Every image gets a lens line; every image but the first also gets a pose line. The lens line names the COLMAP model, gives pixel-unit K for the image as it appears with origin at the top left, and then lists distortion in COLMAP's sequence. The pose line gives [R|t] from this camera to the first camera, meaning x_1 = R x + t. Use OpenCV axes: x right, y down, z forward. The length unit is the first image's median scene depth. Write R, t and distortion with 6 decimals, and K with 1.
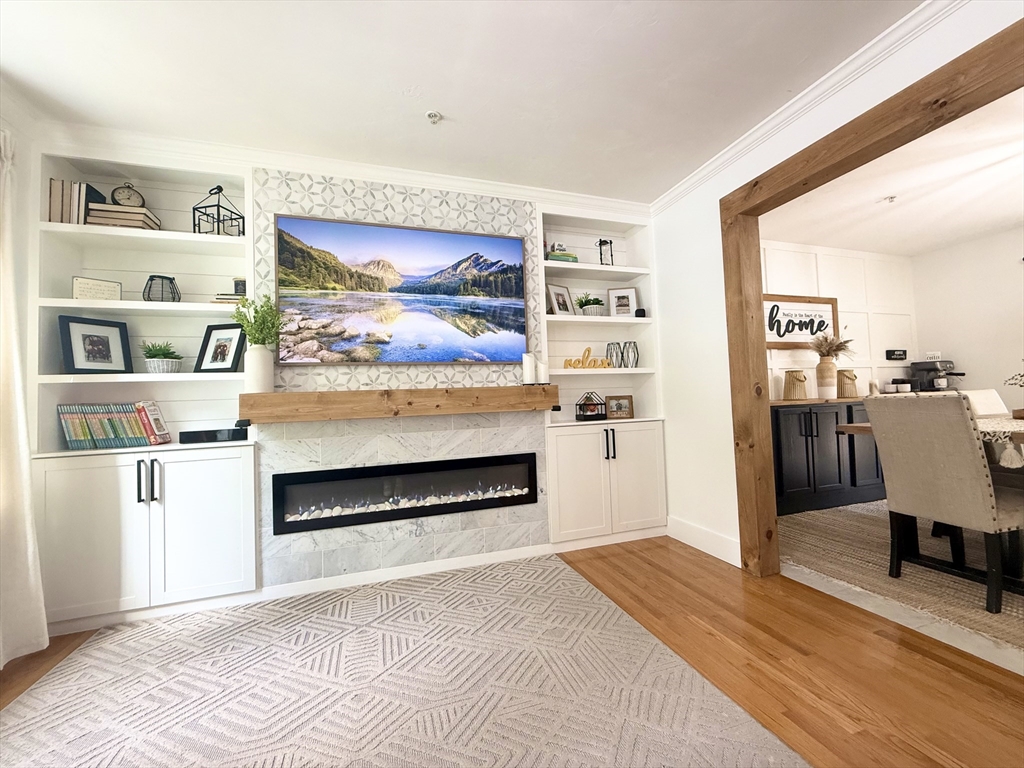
lens RADIAL K [[408.1, 0, 512.0], [0, 408.1, 384.0], [0, 0, 1]] dist [0.001070, -0.000273]
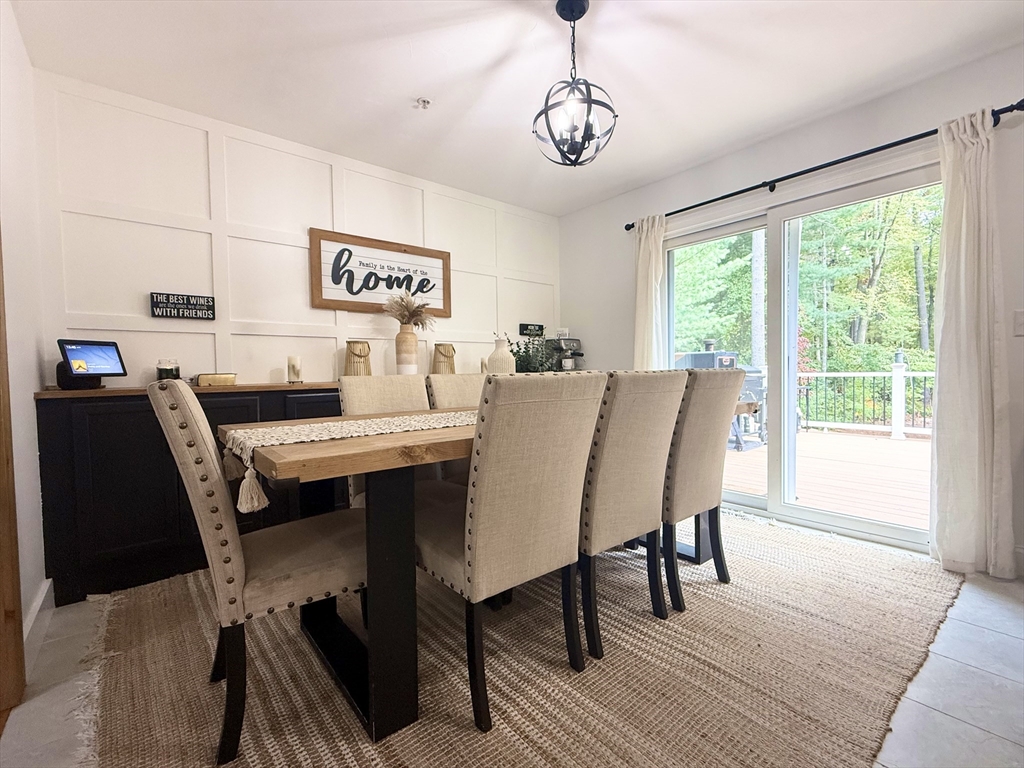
lens RADIAL K [[457.2, 0, 512.0], [0, 457.2, 384.0], [0, 0, 1]] dist [0.001770, -0.000157]
pose [[0.928219, 0.010460, 0.371887, 0.973307], [-0.031754, 0.998184, 0.051181, -0.011068], [-0.370676, -0.059316, 0.926866, 0.211616]]
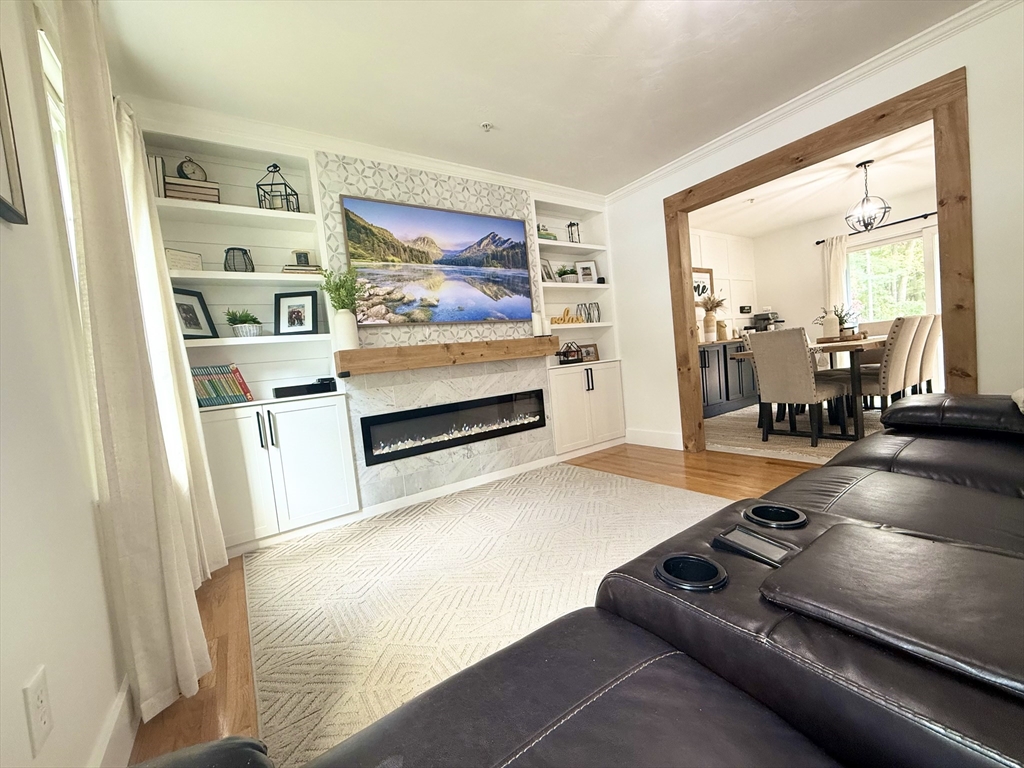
lens RADIAL K [[408.1, 0, 512.0], [0, 408.1, 384.0], [0, 0, 1]] dist [0.001070, -0.000273]
pose [[0.957540, -0.075699, 0.278184, -0.441092], [0.054681, 0.995085, 0.082563, 0.042788], [-0.283067, -0.063846, 0.956973, -0.251722]]
